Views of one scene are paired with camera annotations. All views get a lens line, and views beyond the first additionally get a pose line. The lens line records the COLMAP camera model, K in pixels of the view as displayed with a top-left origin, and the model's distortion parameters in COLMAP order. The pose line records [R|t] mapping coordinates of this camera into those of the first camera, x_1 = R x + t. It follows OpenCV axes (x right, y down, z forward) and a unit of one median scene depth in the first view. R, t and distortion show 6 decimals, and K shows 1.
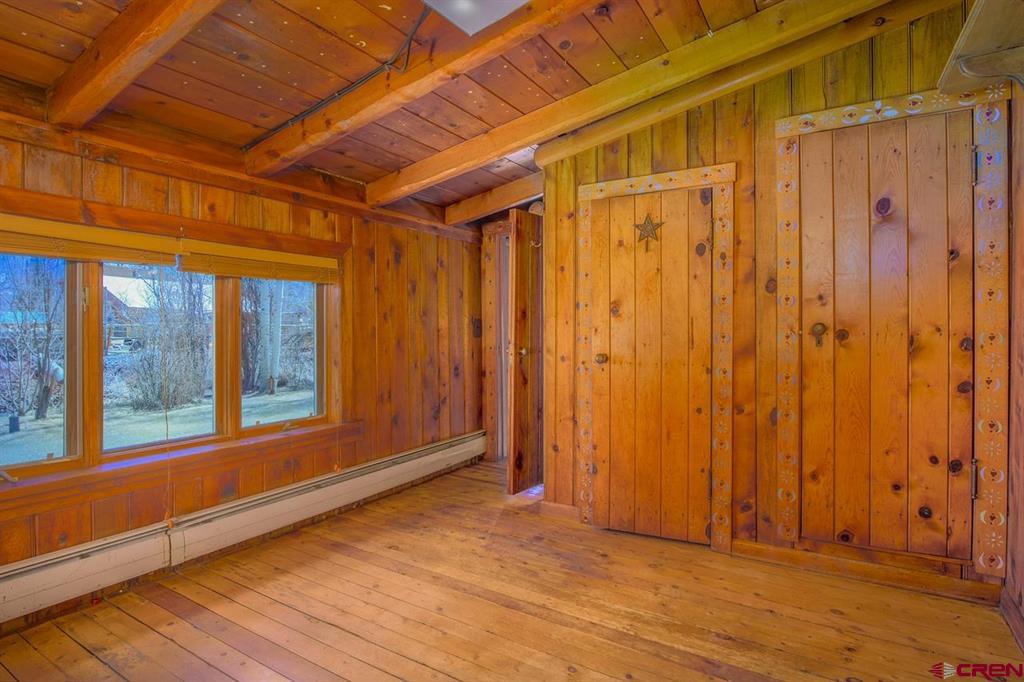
lens RADIAL K [[550.2, 0, 512.1], [0, 550.2, 338.4], [0, 0, 1]] dist [-0.005715, 0.000060]
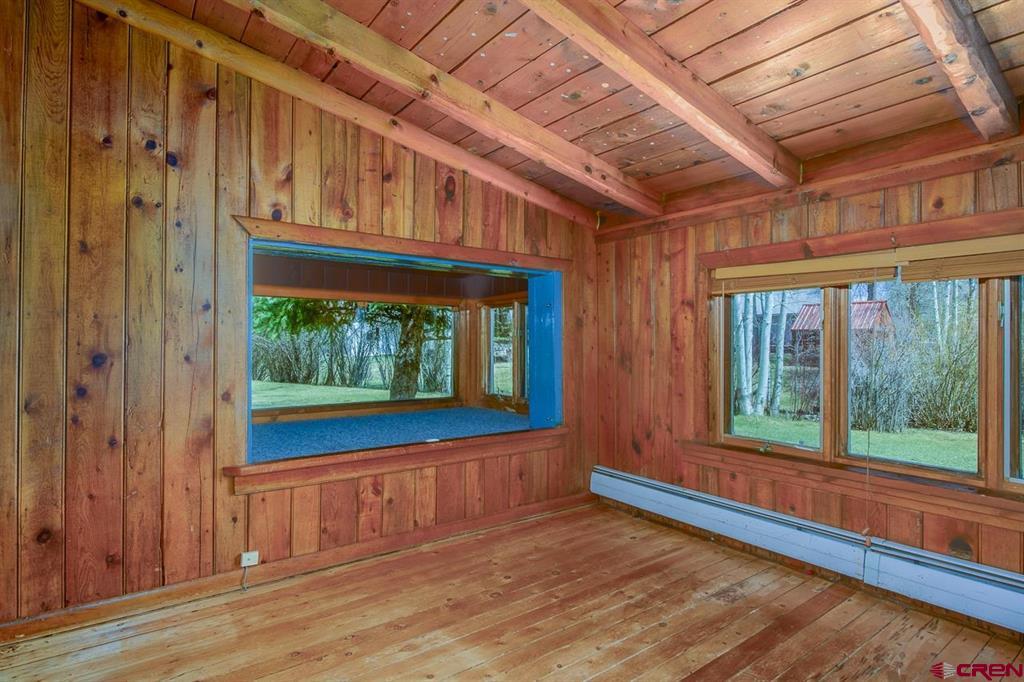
lens RADIAL K [[550.2, 0, 512.1], [0, 550.2, 338.4], [0, 0, 1]] dist [-0.005715, 0.000060]
pose [[-0.393221, -0.007993, -0.919409, 0.559029], [-0.020577, 0.999788, 0.000109, -0.015059], [0.919214, 0.018962, -0.393302, 0.810360]]
